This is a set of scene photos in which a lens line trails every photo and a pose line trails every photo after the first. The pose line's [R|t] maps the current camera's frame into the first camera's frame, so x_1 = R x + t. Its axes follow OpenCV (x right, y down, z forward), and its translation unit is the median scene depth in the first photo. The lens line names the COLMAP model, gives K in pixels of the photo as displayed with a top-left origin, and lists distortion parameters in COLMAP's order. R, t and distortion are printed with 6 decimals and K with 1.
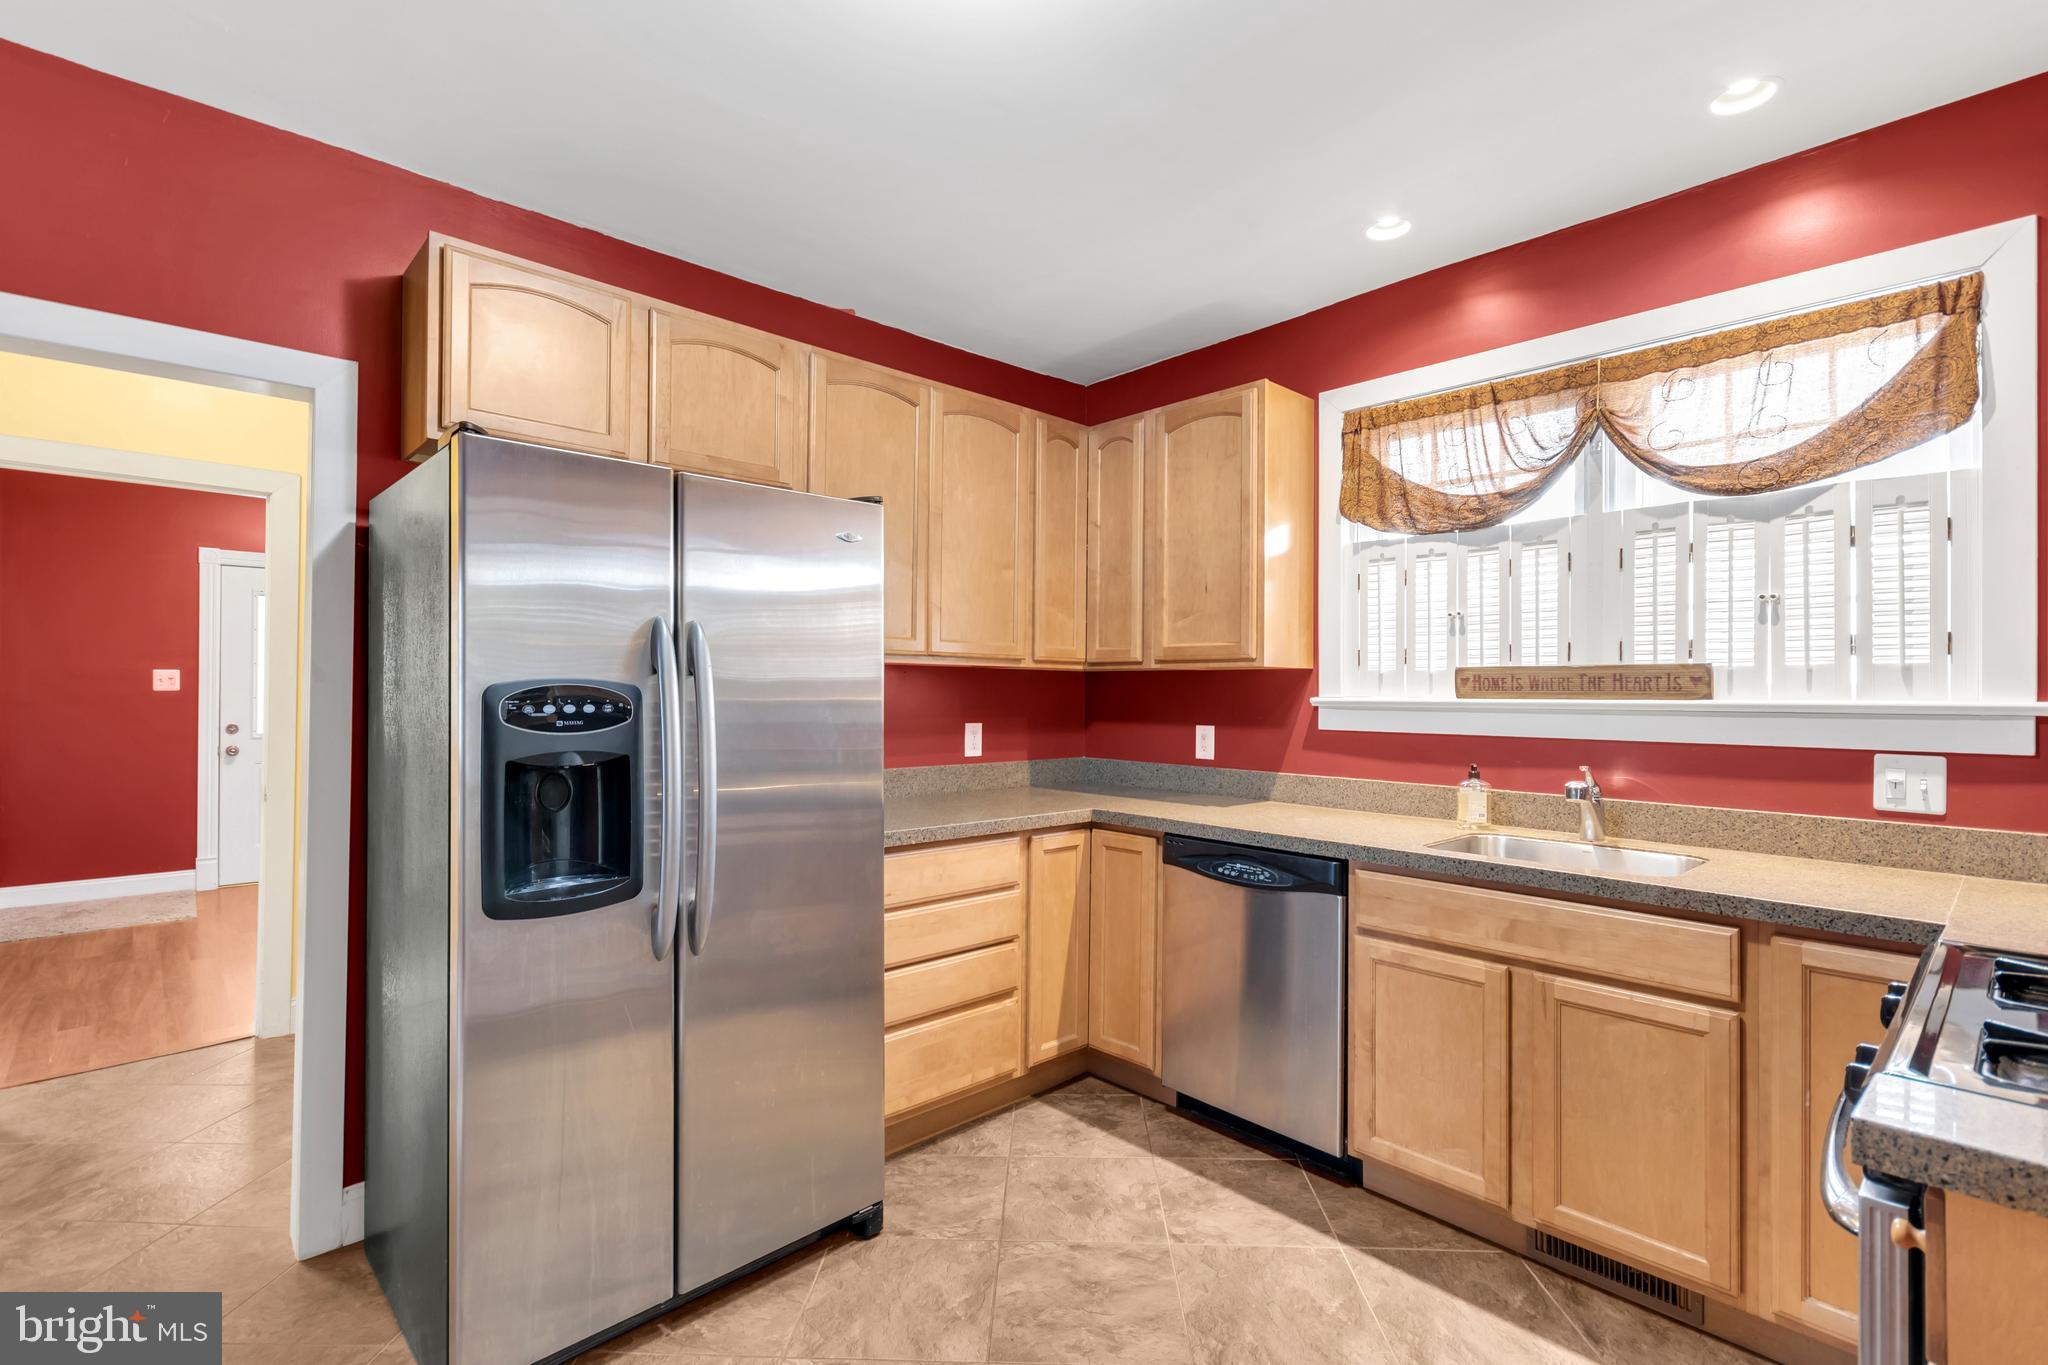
lens RADIAL K [[923.4, 0, 1016.0], [0, 923.4, 705.9], [0, 0, 1]] dist [-0.000524, -0.000348]
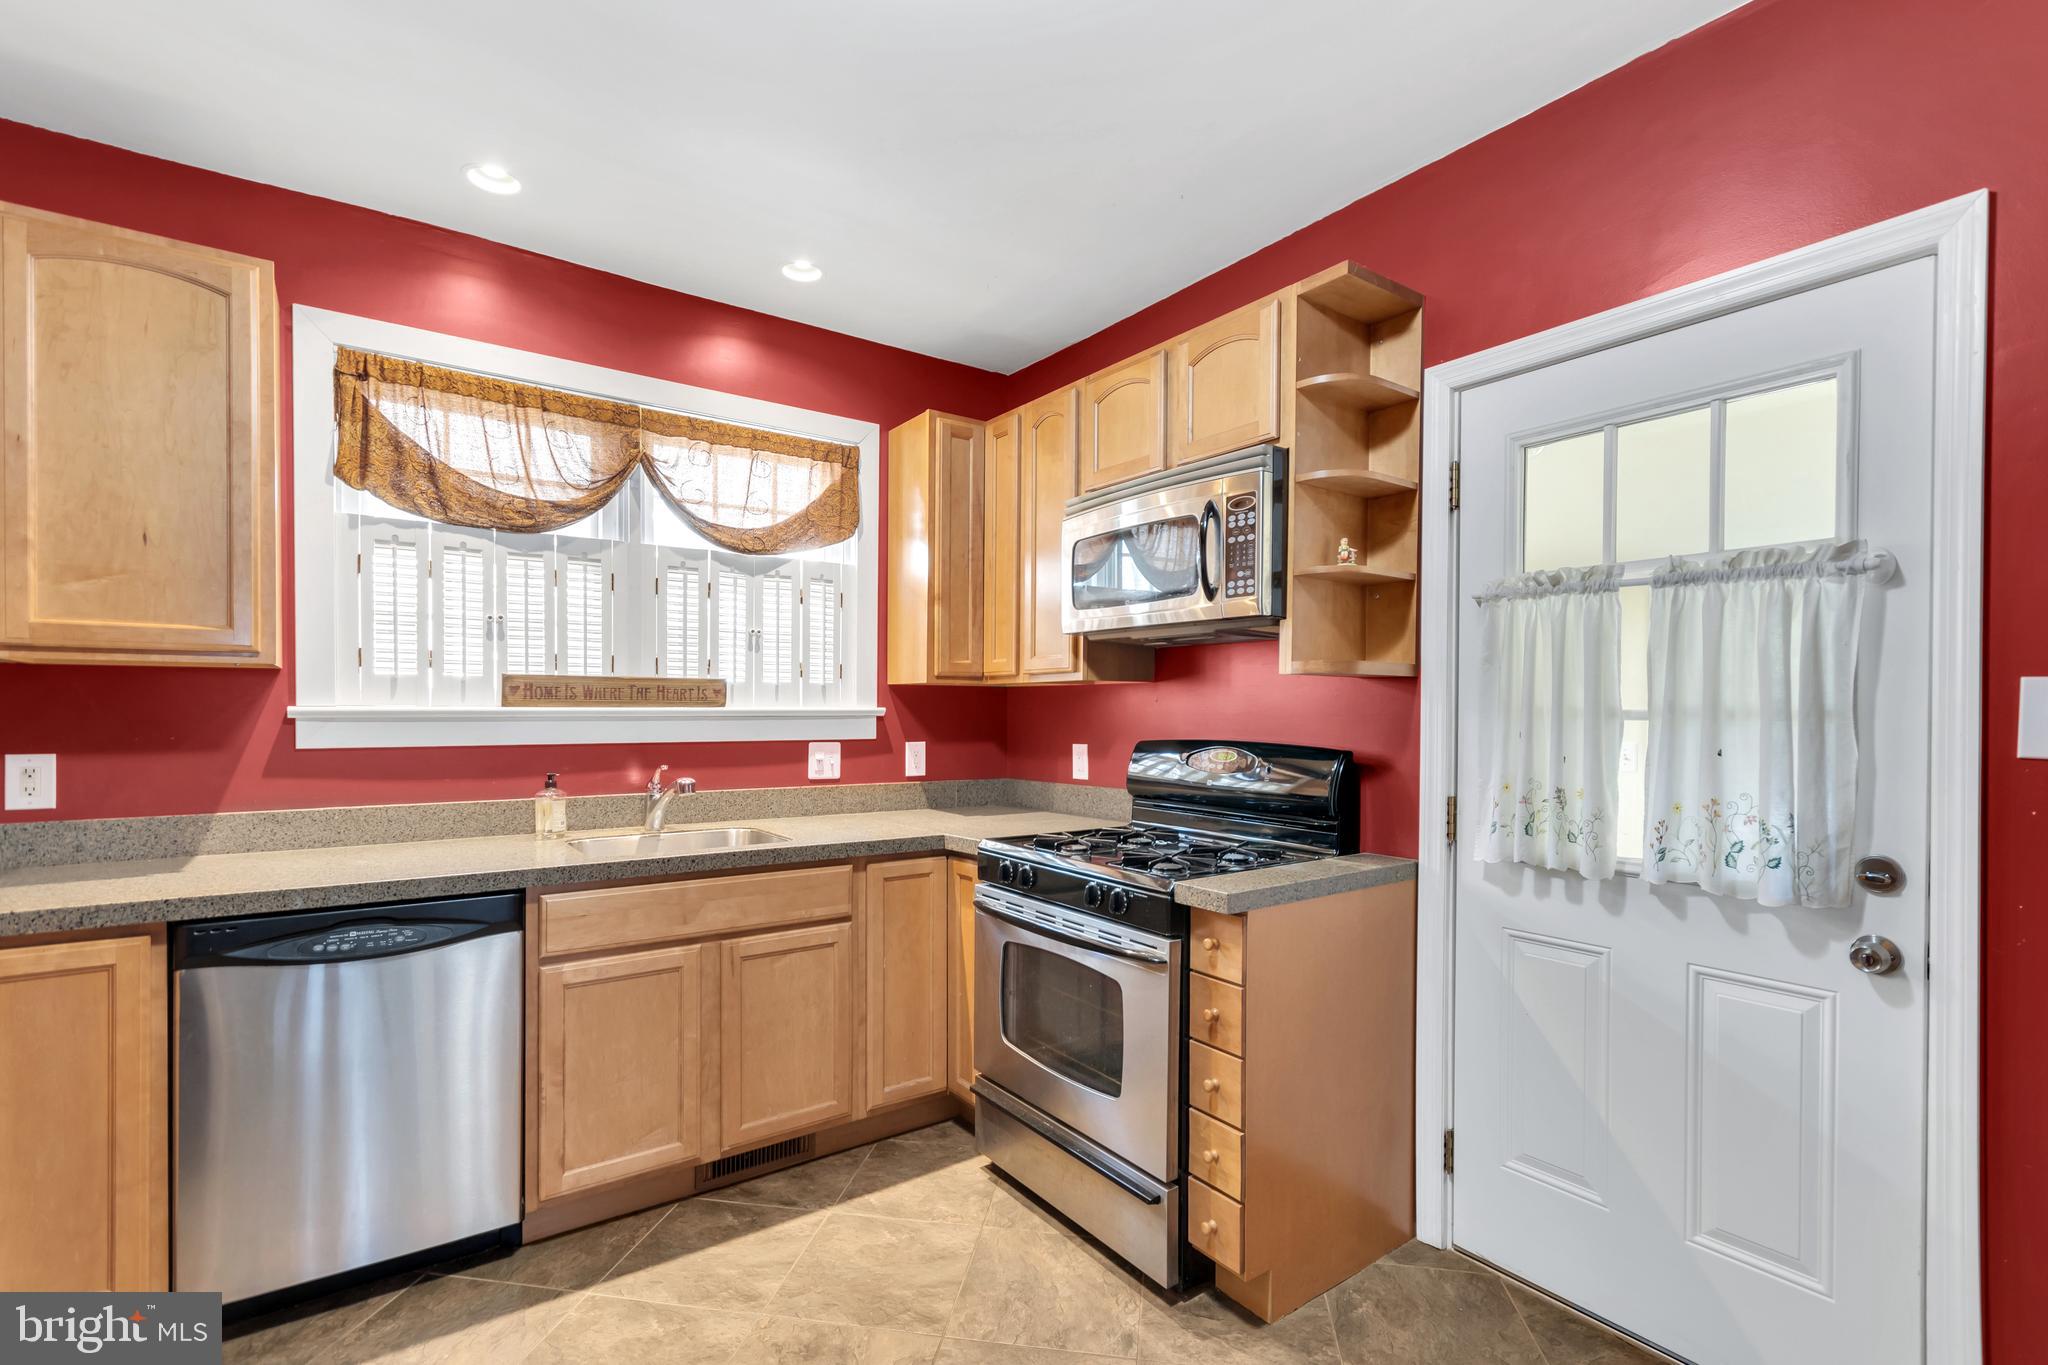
lens RADIAL K [[938.3, 0, 1019.7], [0, 938.3, 736.0], [0, 0, 1]] dist [-0.002461, -0.000461]
pose [[0.113893, -0.035820, 0.992847, -0.454942], [0.010167, 0.999340, 0.034888, -0.007247], [-0.993441, 0.006121, 0.114182, 0.392541]]
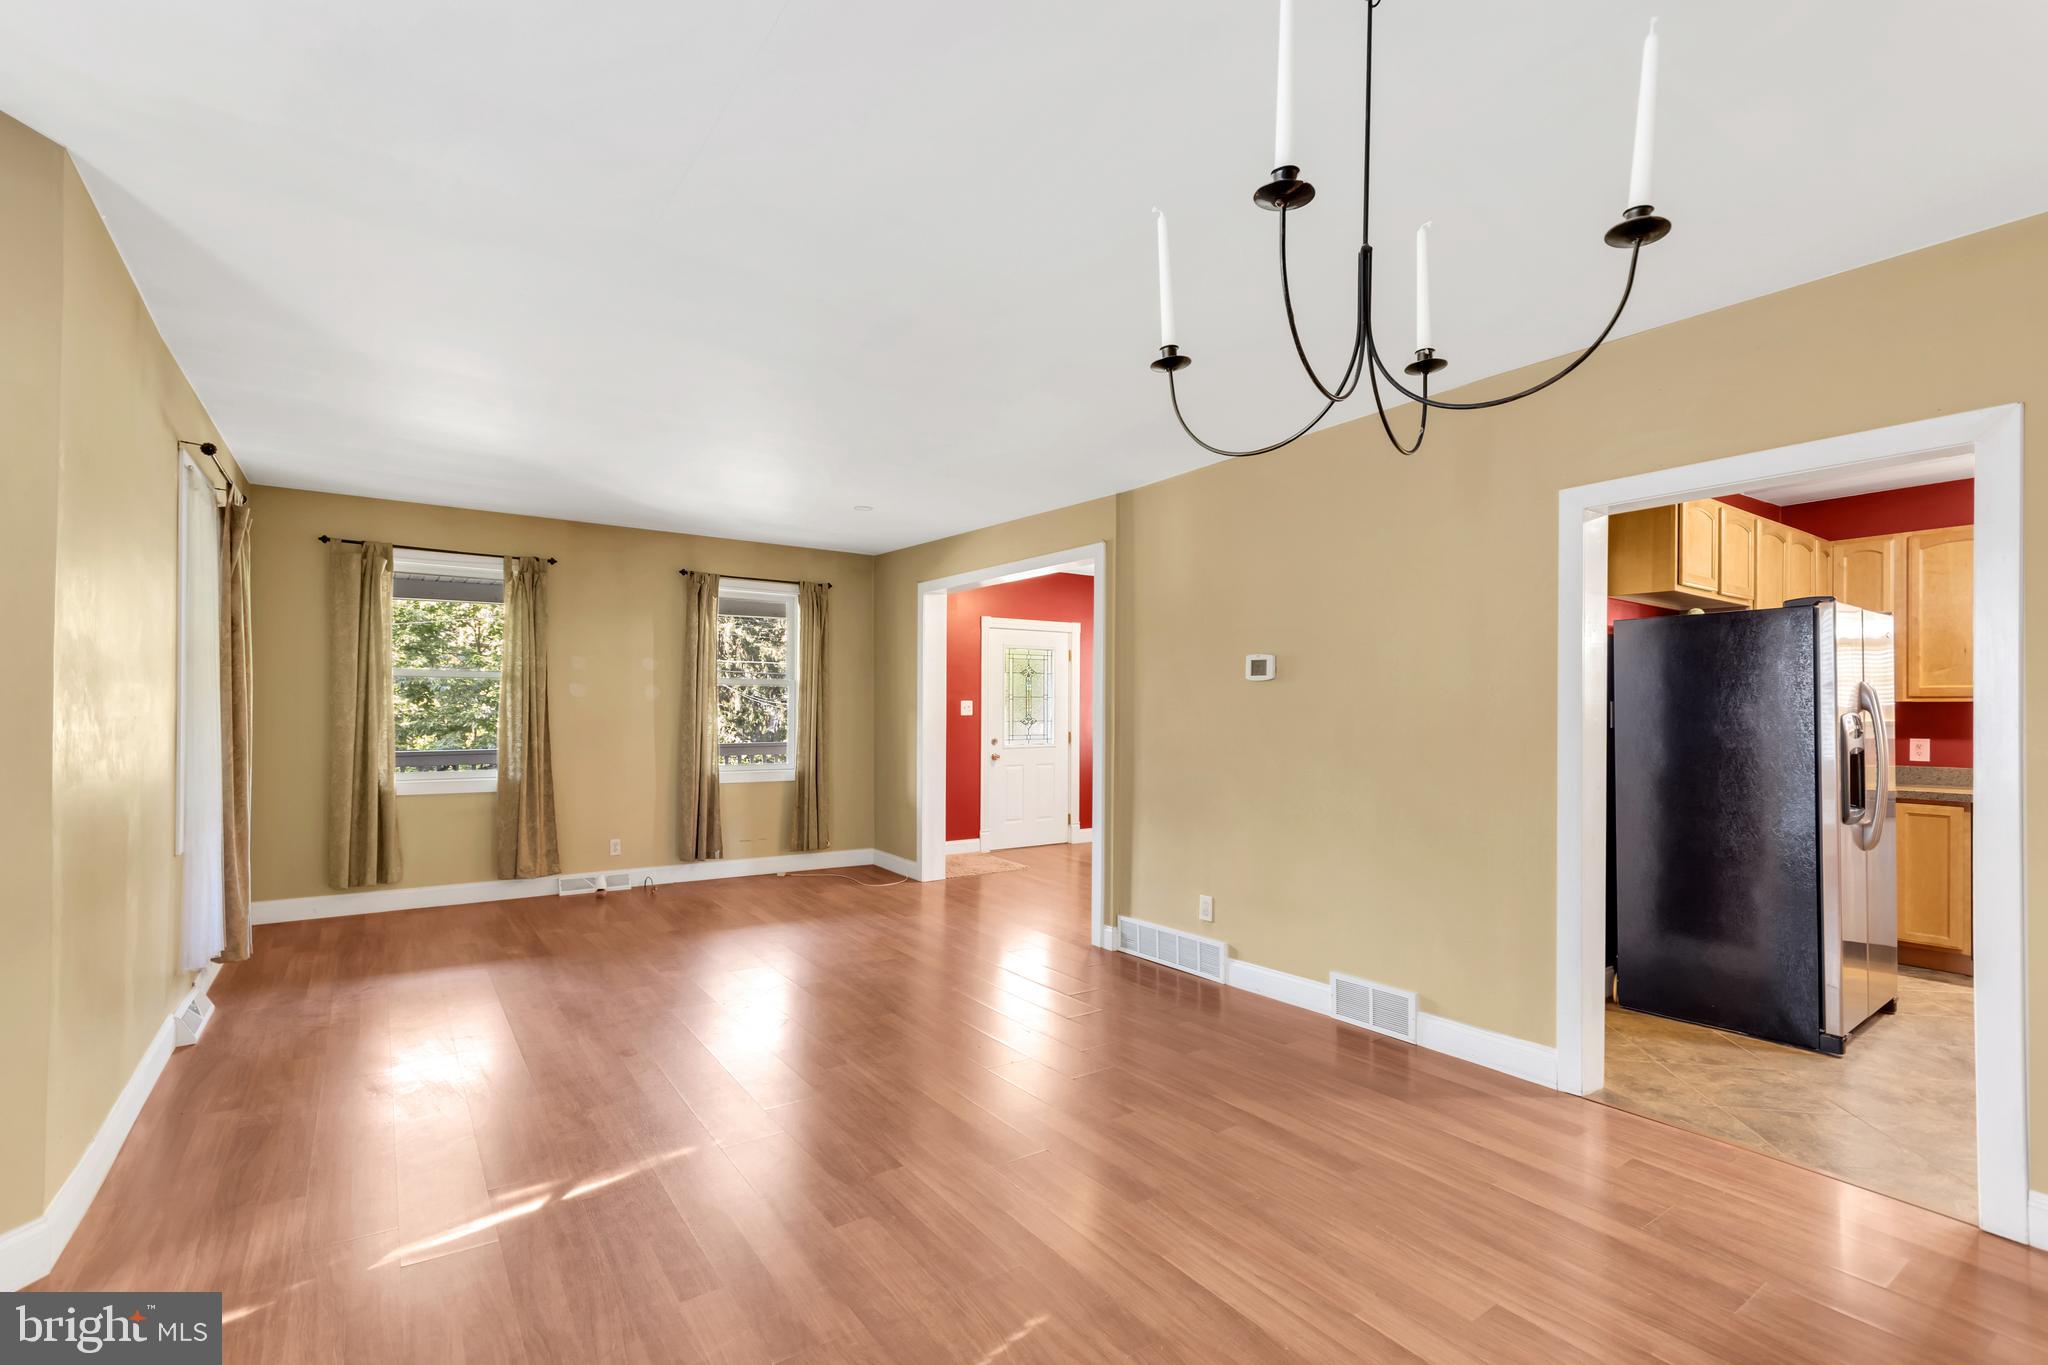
lens RADIAL K [[923.4, 0, 1016.0], [0, 923.4, 705.9], [0, 0, 1]] dist [-0.000524, -0.000348]
pose [[0.988666, -0.005619, -0.150024, -1.395394], [0.003199, 0.999861, -0.016370, -0.015887], [0.150095, 0.015704, 0.988547, -0.951267]]
